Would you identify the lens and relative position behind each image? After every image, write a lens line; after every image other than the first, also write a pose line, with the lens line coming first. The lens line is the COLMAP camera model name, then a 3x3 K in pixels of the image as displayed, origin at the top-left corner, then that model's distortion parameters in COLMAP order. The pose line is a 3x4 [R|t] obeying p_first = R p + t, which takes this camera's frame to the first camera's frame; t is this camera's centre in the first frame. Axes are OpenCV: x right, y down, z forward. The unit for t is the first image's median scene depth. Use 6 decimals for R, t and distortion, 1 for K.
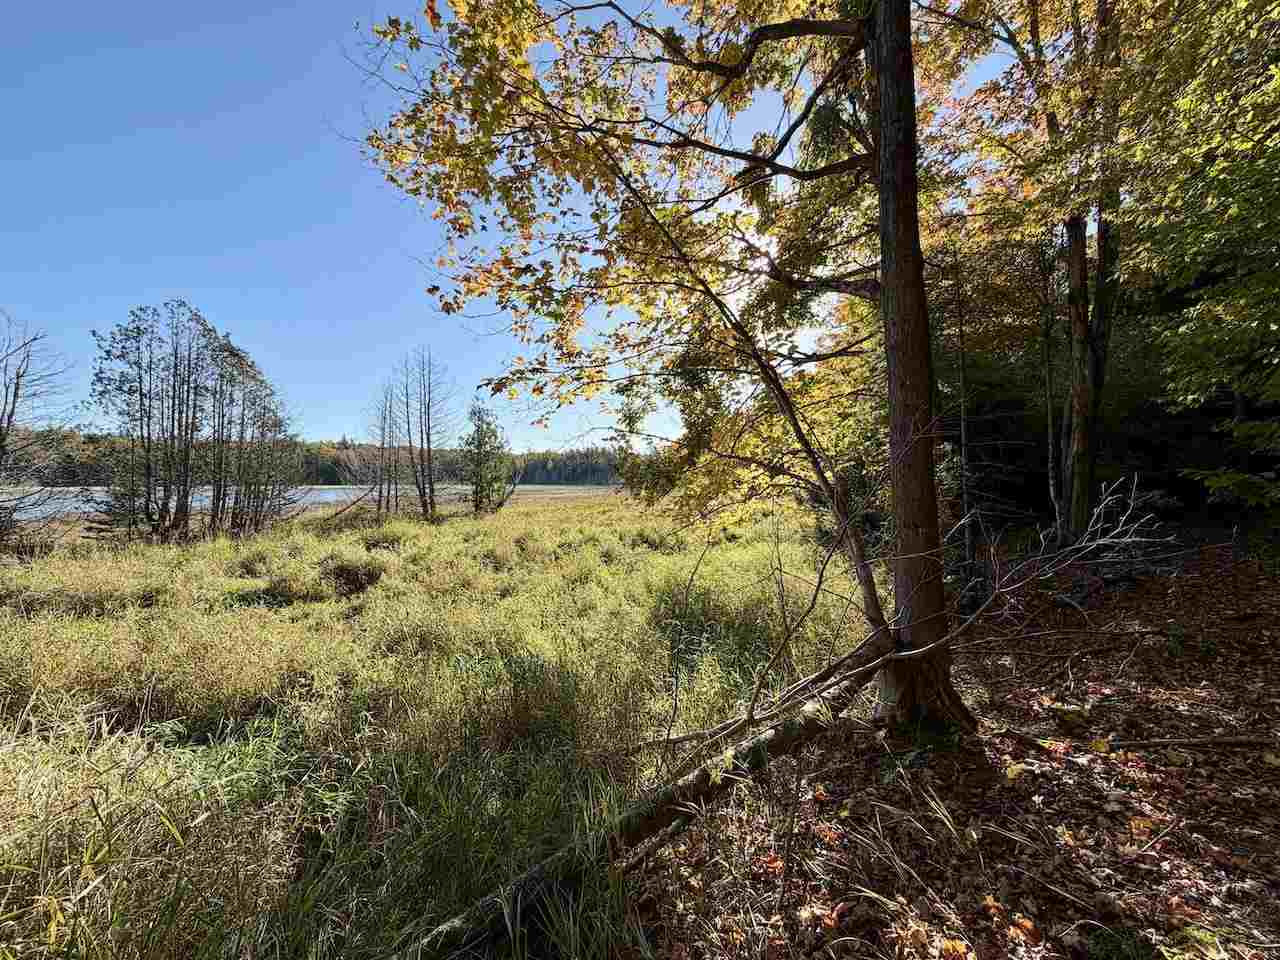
lens RADIAL K [[506.9, 0, 632.8], [0, 506.9, 477.9], [0, 0, 1]] dist [-0.000309, -0.000254]
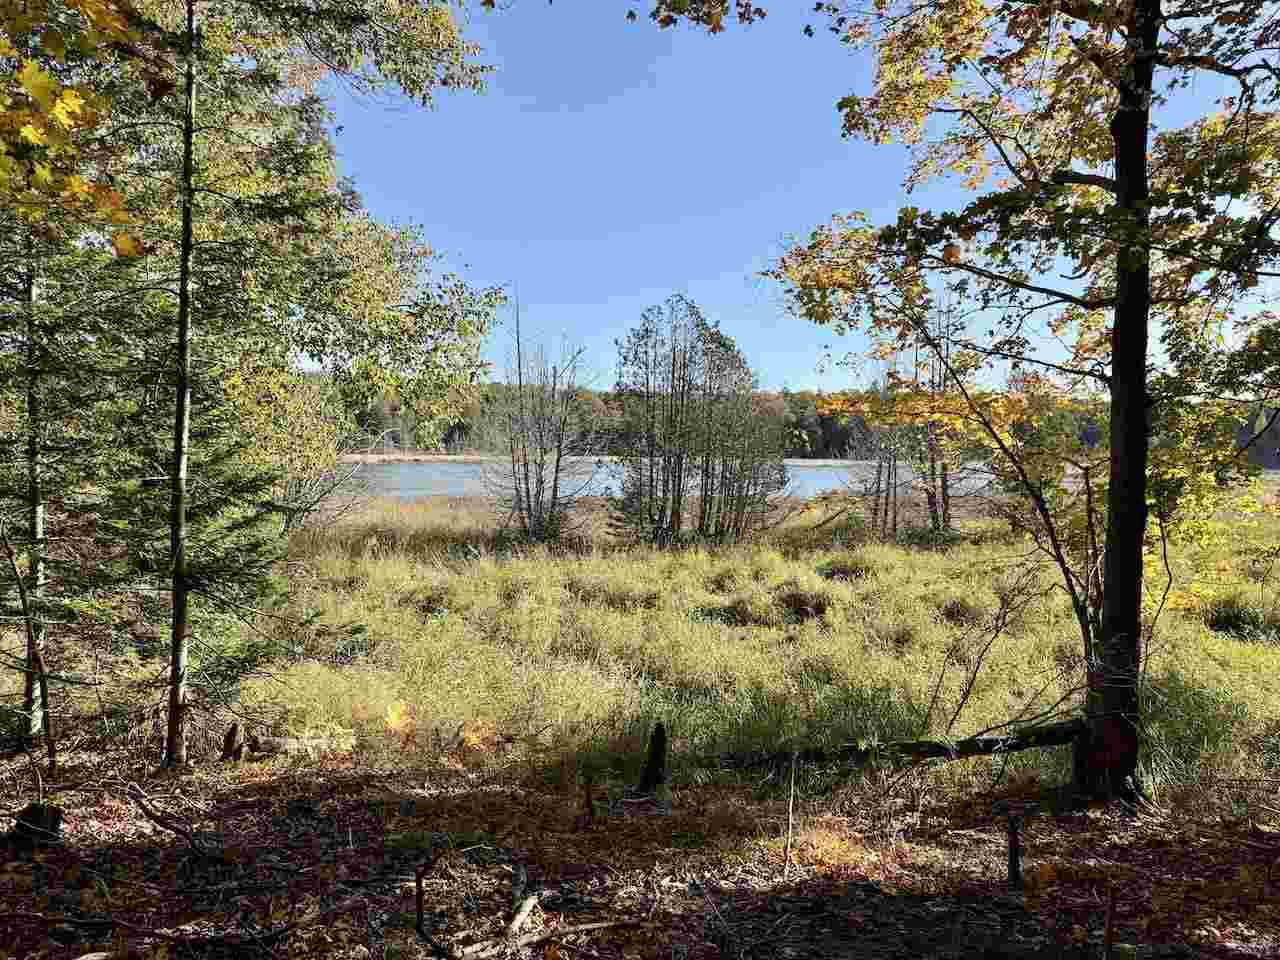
lens RADIAL K [[899.5, 0, 642.8], [0, 899.5, 485.8], [0, 0, 1]] dist [0.043719, -0.043050]
pose [[0.715580, 0.048311, -0.696858, 0.275550], [-0.016270, 0.998488, 0.052514, -0.079922], [0.698341, -0.026240, 0.715284, -0.288224]]
